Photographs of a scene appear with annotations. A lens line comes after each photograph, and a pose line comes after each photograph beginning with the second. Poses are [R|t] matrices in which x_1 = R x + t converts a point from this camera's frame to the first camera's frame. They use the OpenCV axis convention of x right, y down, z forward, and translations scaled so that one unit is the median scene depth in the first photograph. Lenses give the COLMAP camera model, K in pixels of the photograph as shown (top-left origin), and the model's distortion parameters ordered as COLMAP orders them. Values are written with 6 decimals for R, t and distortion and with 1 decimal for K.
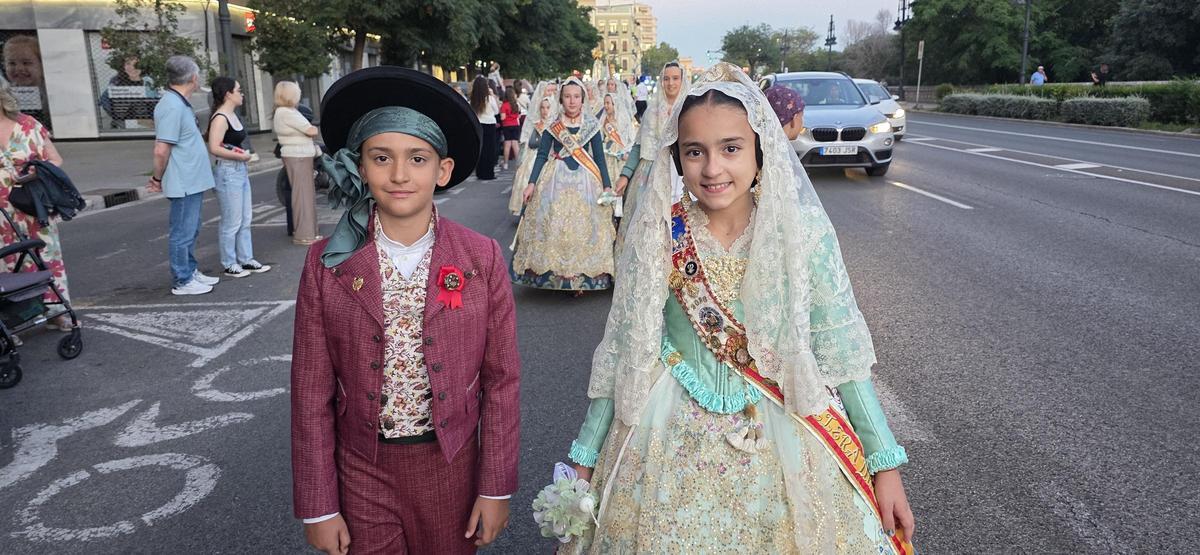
lens RADIAL K [[795.8, 0, 599.5], [0, 795.8, 263.1], [0, 0, 1]] dist [0.063887, -0.066353]
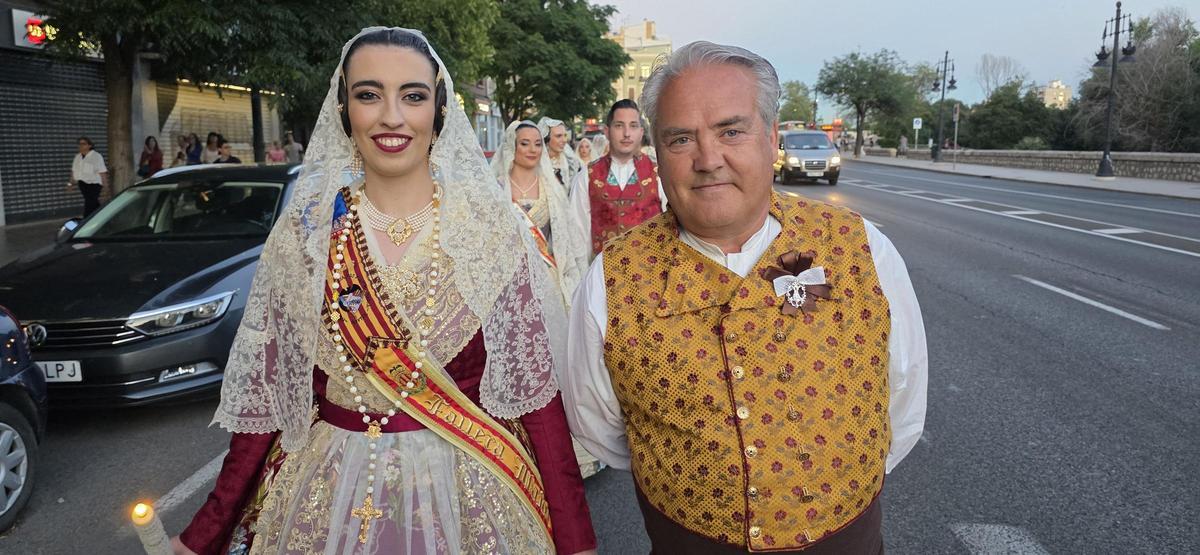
lens RADIAL K [[795.8, 0, 599.5], [0, 795.8, 263.1], [0, 0, 1]] dist [0.063887, -0.066353]
pose [[0.999240, 0.018627, -0.034242, 0.007511], [-0.020901, 0.997515, -0.067277, -0.182027], [0.032903, 0.067942, 0.997147, 0.813101]]
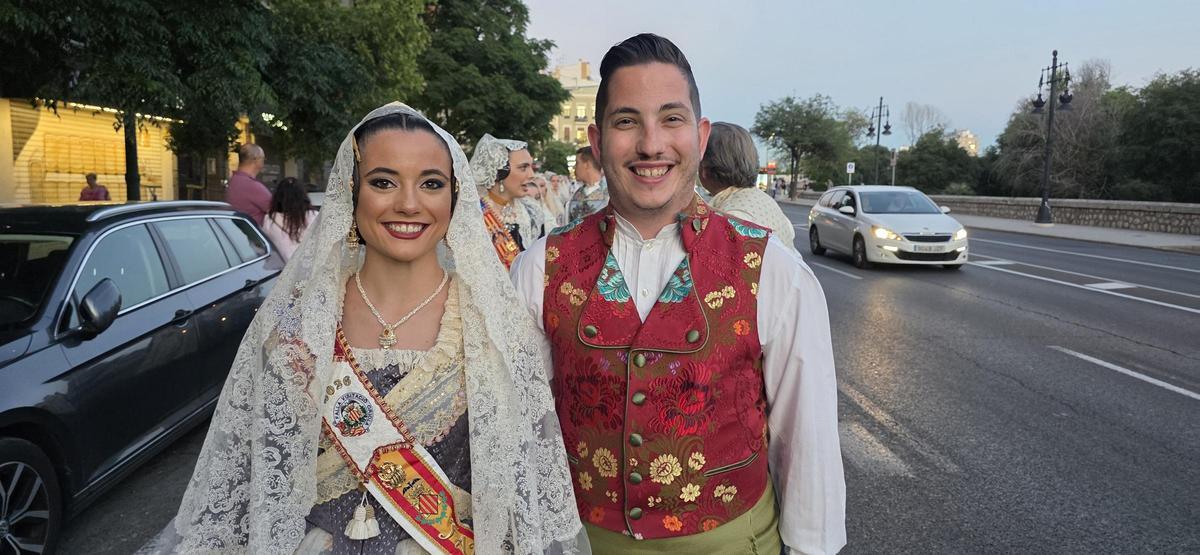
lens RADIAL K [[793.3, 0, 615.9], [0, 793.3, 274.3], [0, 0, 1]] dist [0.068186, -0.071896]
pose [[0.997388, 0.020826, 0.069166, 0.000835], [-0.013610, 0.994567, -0.103203, -0.192162], [-0.070940, 0.101992, 0.992253, 0.860203]]
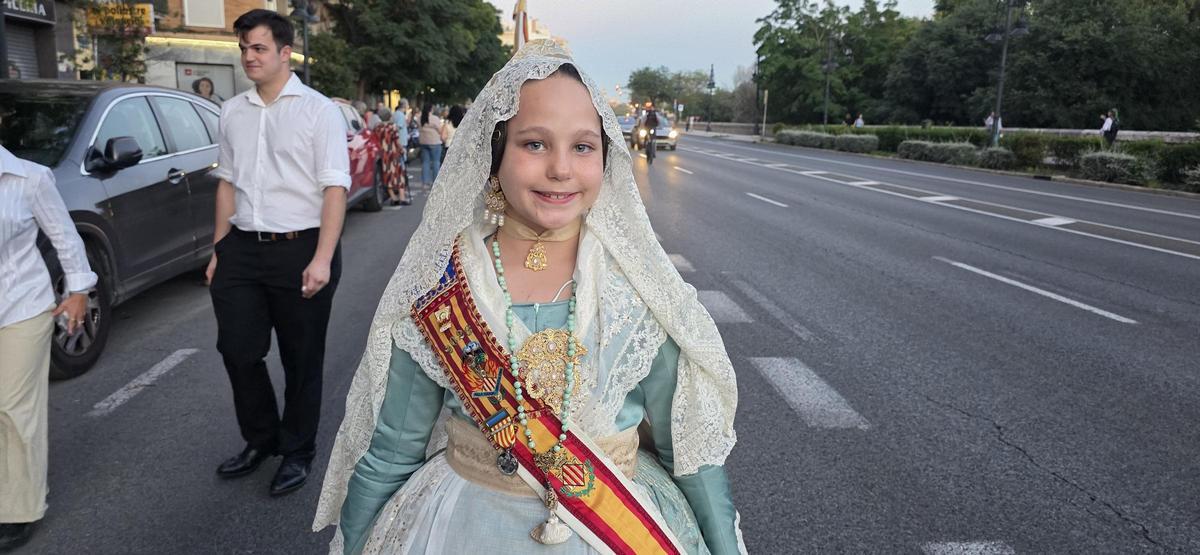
lens RADIAL K [[773.3, 0, 609.6], [0, 773.3, 252.7], [0, 0, 1]] dist [0.053945, -0.058715]
pose [[0.991769, 0.017054, 0.126900, -0.014514], [-0.011792, 0.999044, -0.042099, 0.054202], [-0.127497, 0.040256, 0.991022, -0.247289]]
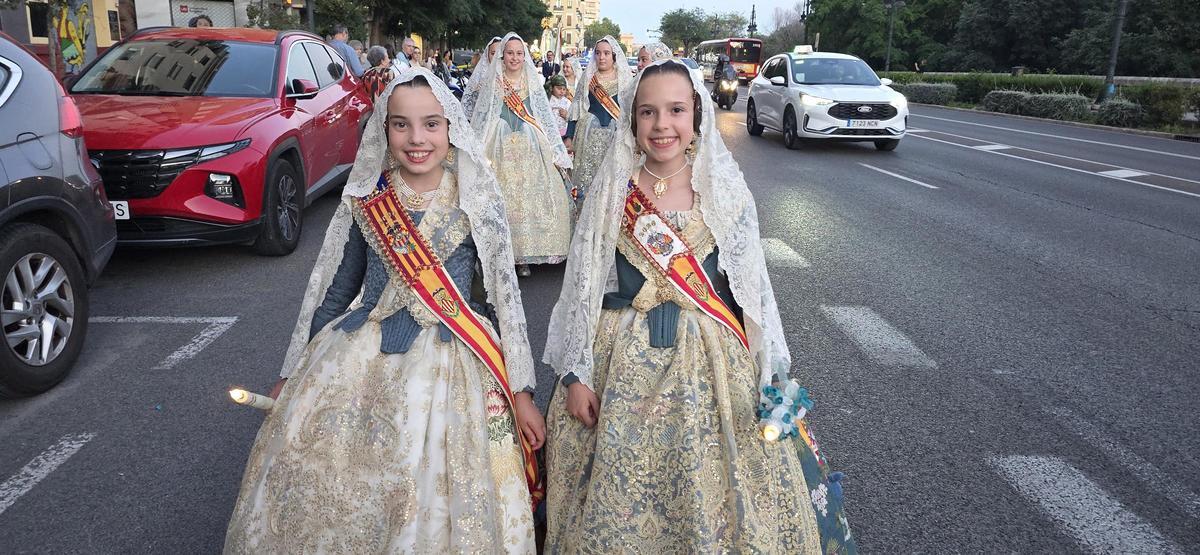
lens RADIAL K [[792.9, 0, 603.4], [0, 792.9, 246.7], [0, 0, 1]] dist [0.059909, -0.056799]
pose [[0.996138, 0.024561, 0.084296, -0.017292], [-0.025644, 0.999602, 0.011788, 0.041645], [-0.083973, -0.013904, 0.996371, -0.183050]]
